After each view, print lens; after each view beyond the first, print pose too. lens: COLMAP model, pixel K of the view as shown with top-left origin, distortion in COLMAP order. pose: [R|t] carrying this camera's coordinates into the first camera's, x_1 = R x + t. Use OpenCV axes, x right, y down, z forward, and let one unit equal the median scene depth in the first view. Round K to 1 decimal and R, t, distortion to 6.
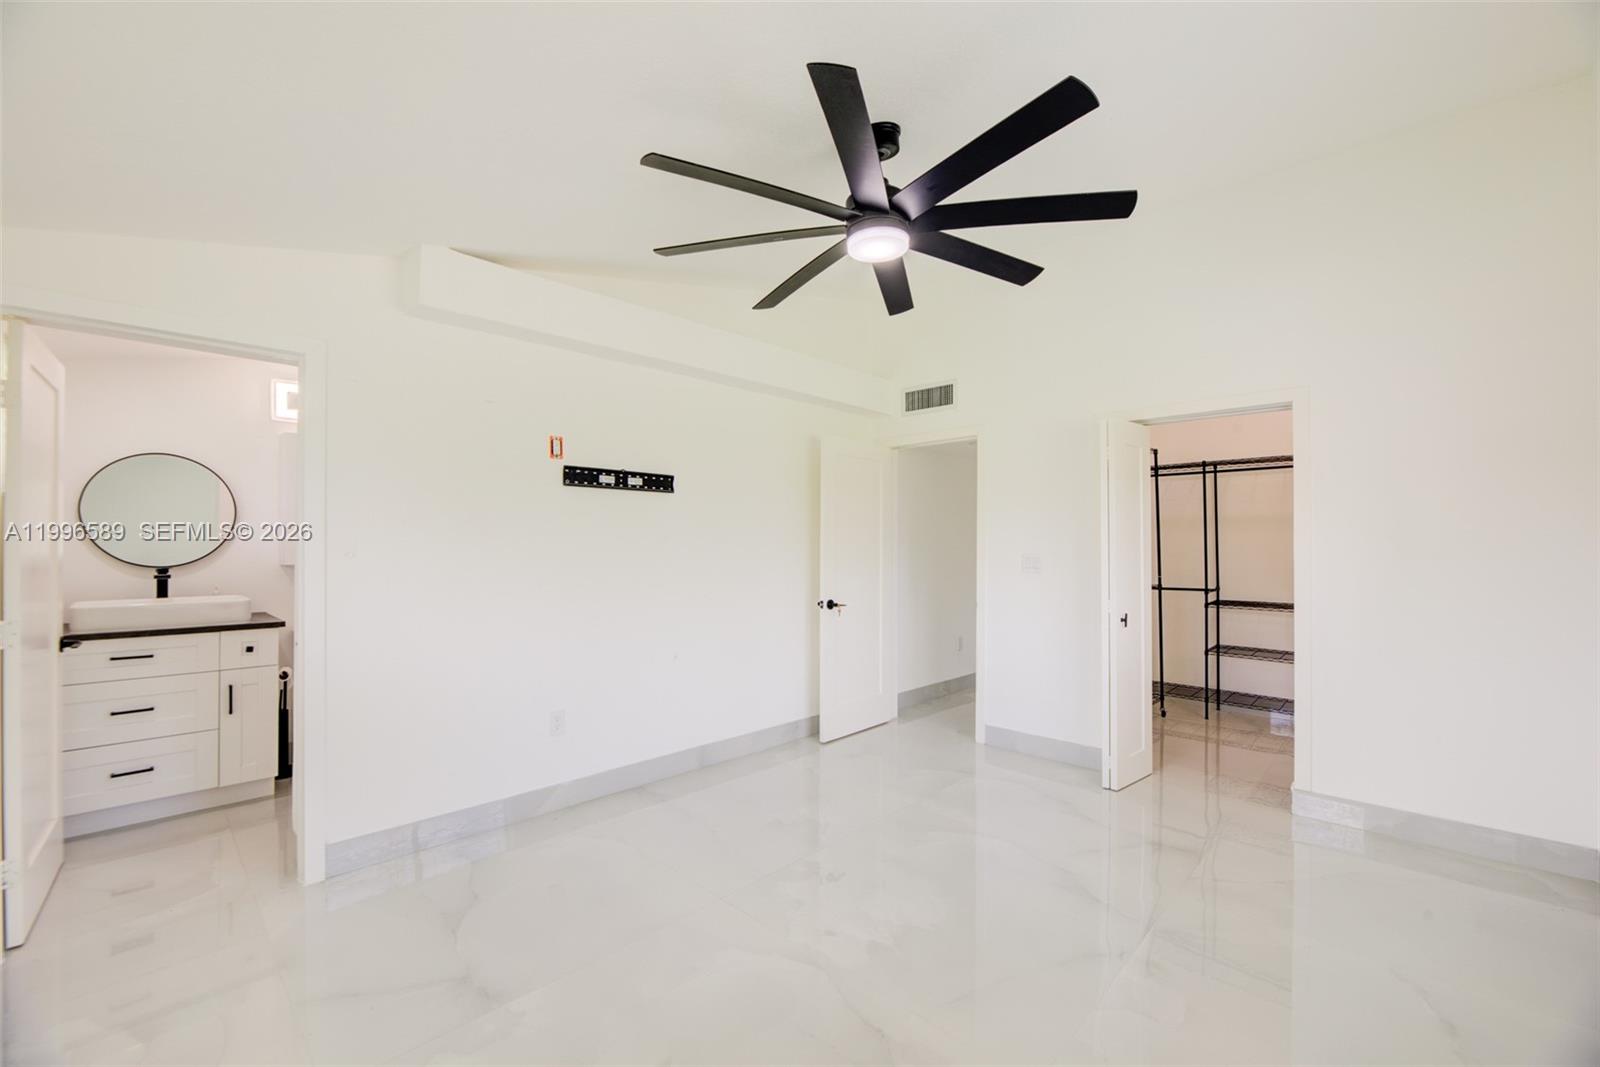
lens RADIAL K [[672.1, 0, 797.2], [0, 672.1, 542.5], [0, 0, 1]] dist [-0.002086, -0.000211]
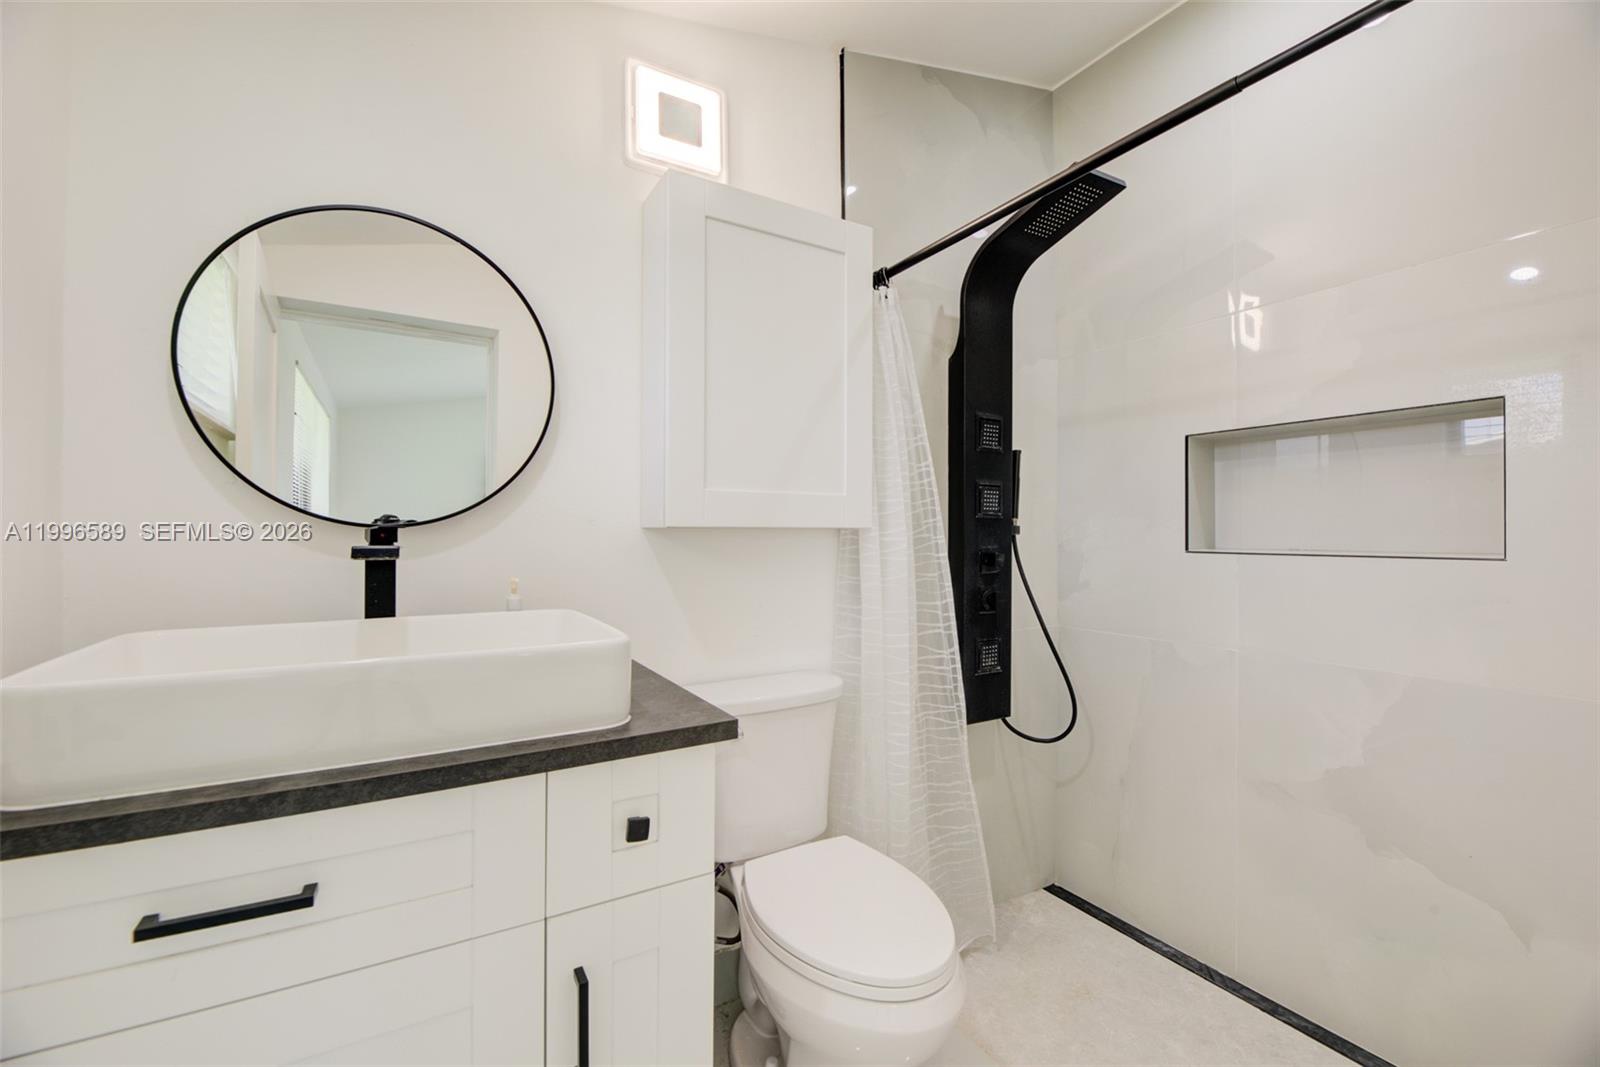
lens RADIAL K [[672.1, 0, 802.2], [0, 672.1, 532.7], [0, 0, 1]] dist [-0.002086, -0.000211]
pose [[0.964253, -0.000640, -0.264984, -0.674366], [0.001141, 0.999998, 0.001737, 0.041480], [0.264982, -0.001977, 0.964251, 0.752445]]
